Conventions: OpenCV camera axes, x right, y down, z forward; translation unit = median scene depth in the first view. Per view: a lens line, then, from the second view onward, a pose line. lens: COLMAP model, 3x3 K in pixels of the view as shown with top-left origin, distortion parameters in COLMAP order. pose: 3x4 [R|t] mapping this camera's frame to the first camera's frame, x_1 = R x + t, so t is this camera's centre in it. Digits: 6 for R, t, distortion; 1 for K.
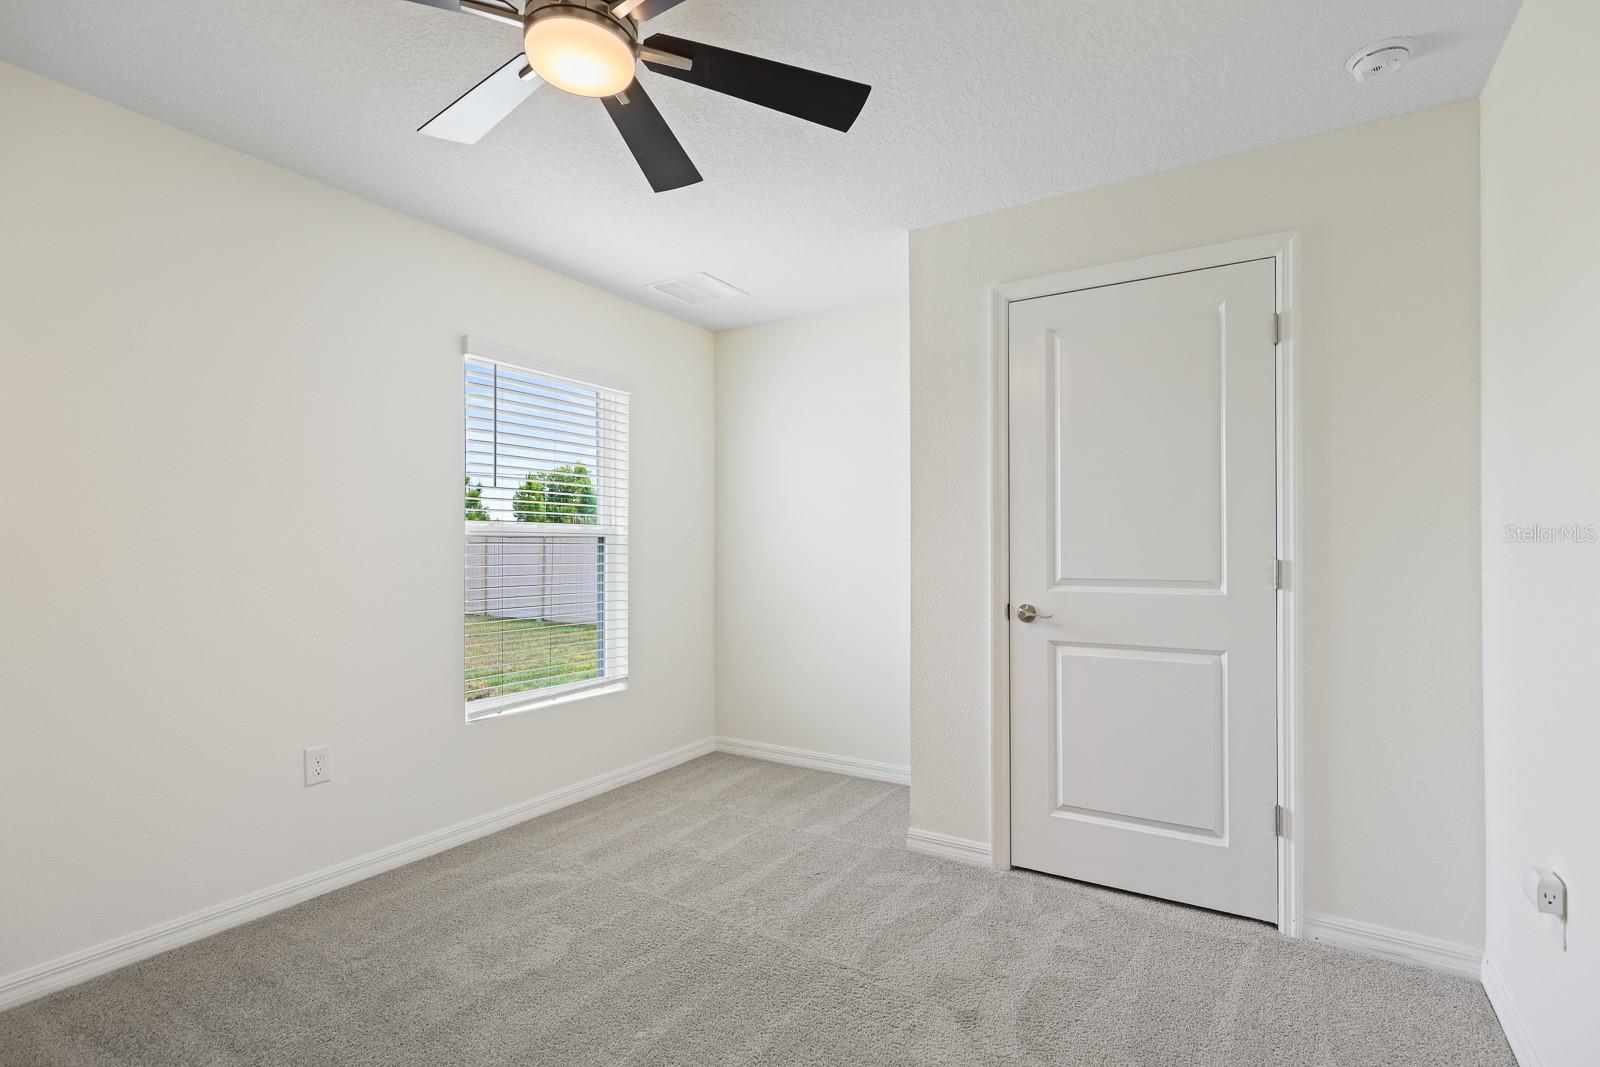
lens RADIAL K [[745.9, 0, 793.6], [0, 745.9, 543.3], [0, 0, 1]] dist [0.000572, -0.000798]
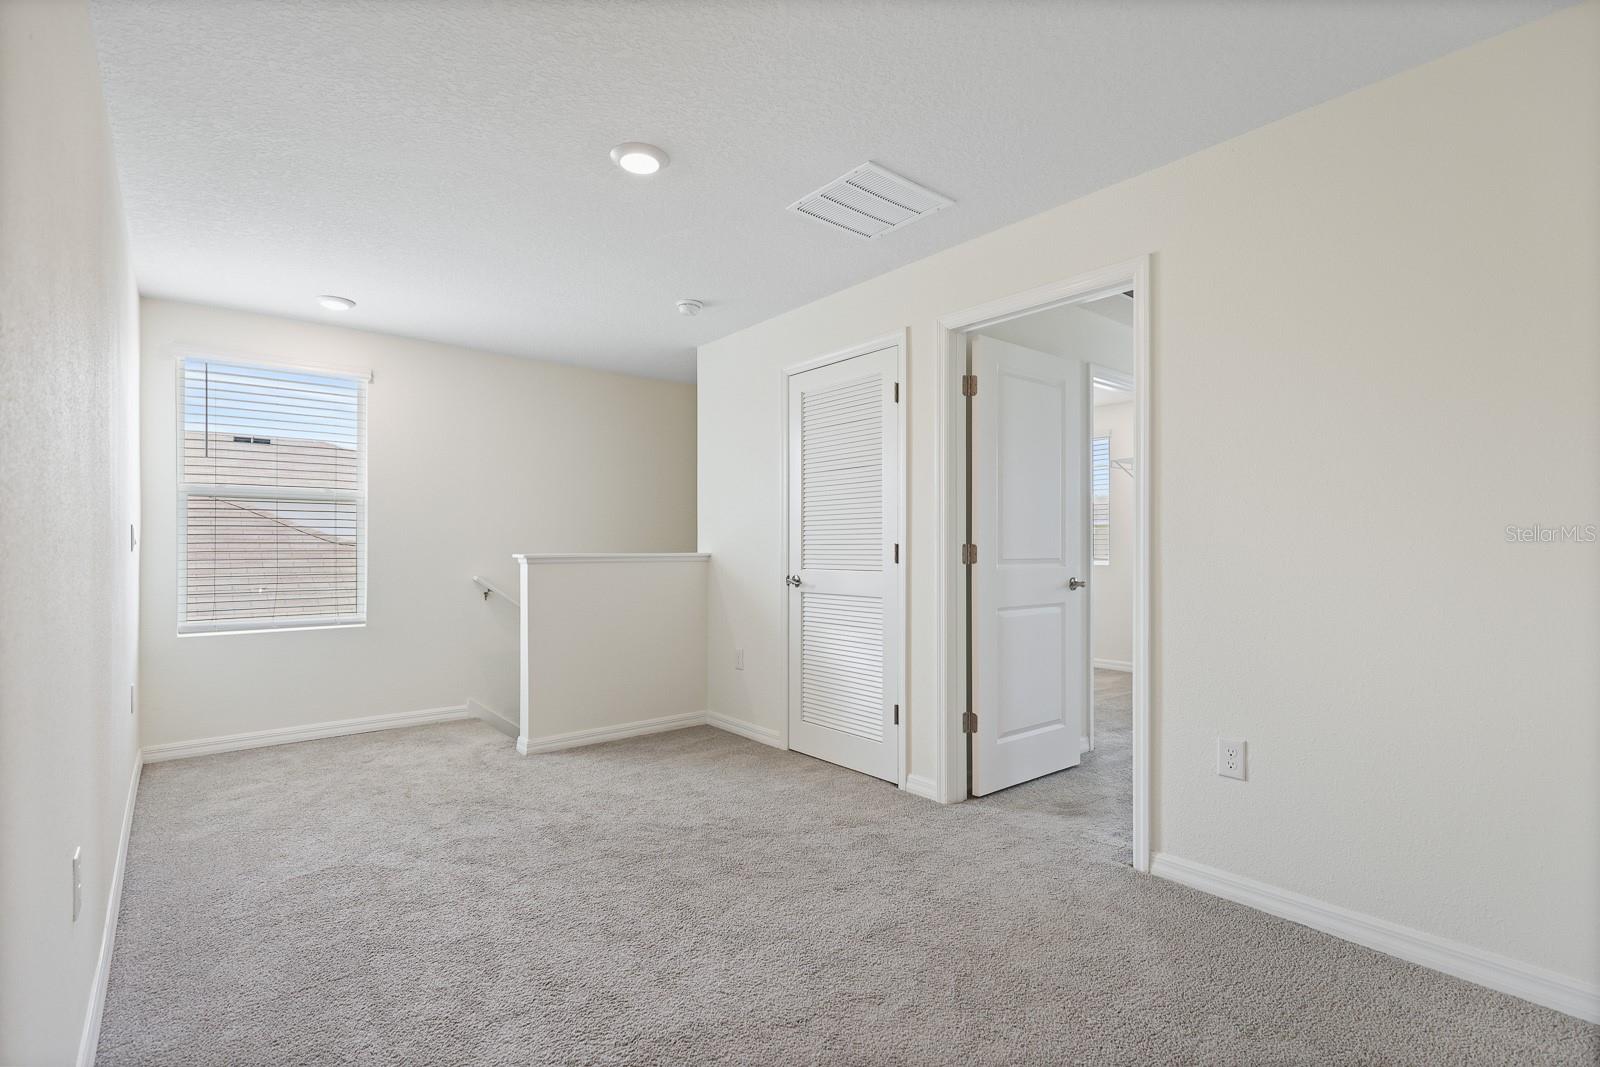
lens RADIAL K [[762.3, 0, 812.2], [0, 762.3, 535.9], [0, 0, 1]] dist [0.001058, -0.000235]
pose [[0.940849, -0.005061, -0.338790, 0.873799], [0.001088, 0.999928, -0.011915, 0.021513], [0.338826, 0.010841, 0.940787, -0.451605]]
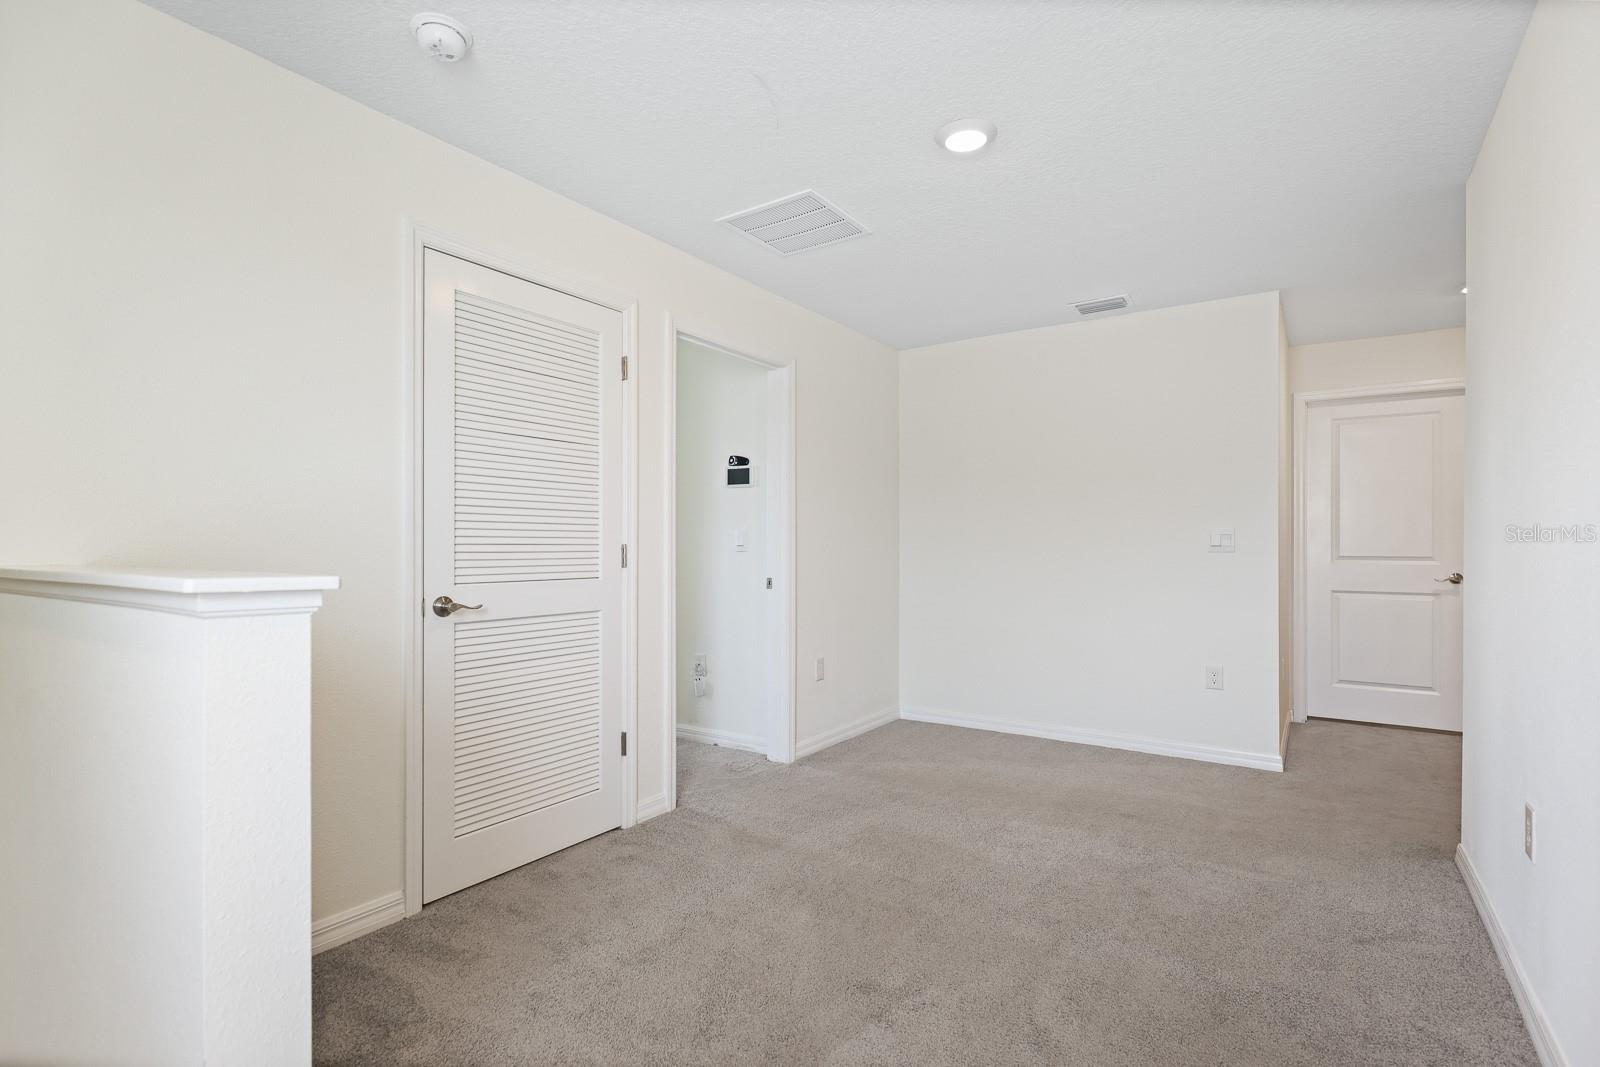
lens RADIAL K [[762.3, 0, 812.2], [0, 762.3, 535.9], [0, 0, 1]] dist [0.001058, -0.000235]
pose [[0.057060, 0.012128, 0.998297, -0.574790], [0.000529, 0.999926, -0.012178, 0.022215], [-0.998371, 0.001223, 0.057049, 0.513919]]
